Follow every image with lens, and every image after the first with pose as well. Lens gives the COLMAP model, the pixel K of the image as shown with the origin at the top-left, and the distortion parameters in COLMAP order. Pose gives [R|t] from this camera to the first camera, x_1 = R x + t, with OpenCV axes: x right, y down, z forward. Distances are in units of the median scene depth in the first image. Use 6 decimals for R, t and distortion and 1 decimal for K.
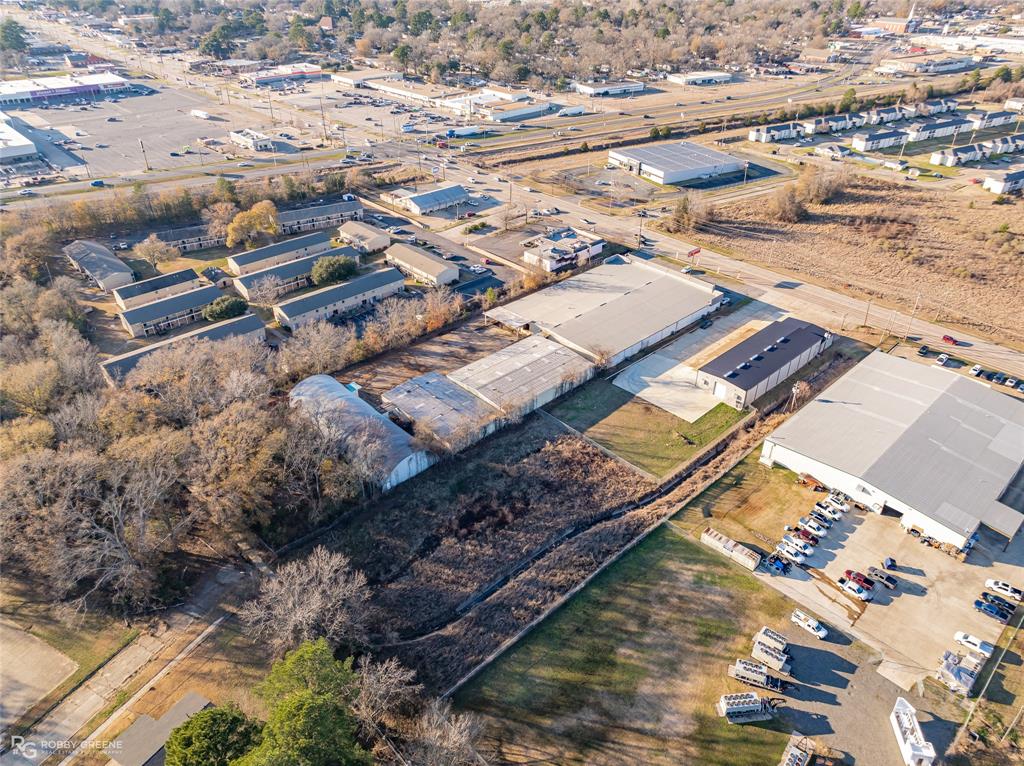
lens RADIAL K [[714.7, 0, 512.9], [0, 714.7, 381.4], [0, 0, 1]] dist [-0.015267, 0.023228]
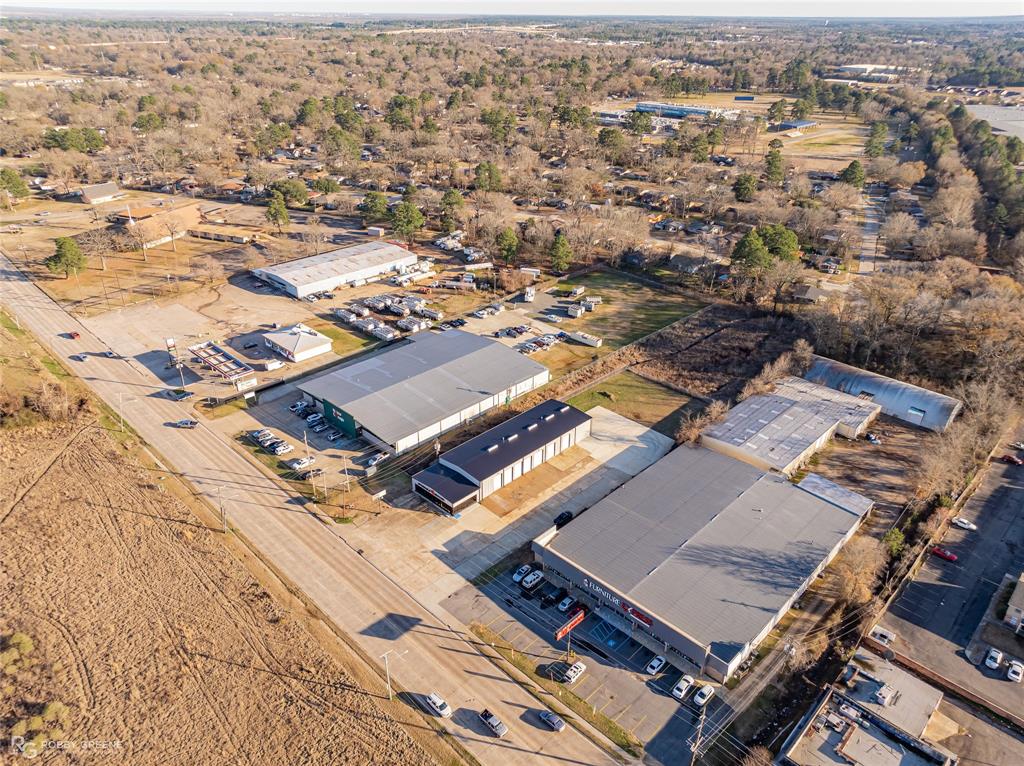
lens RADIAL K [[711.9, 0, 512.9], [0, 711.9, 382.0], [0, 0, 1]] dist [-0.001179, -0.001630]
pose [[-0.999153, 0.004955, -0.040842, 0.344840], [-0.032929, 0.498787, 0.866099, -0.750824], [0.024663, 0.866710, -0.498202, 1.214948]]
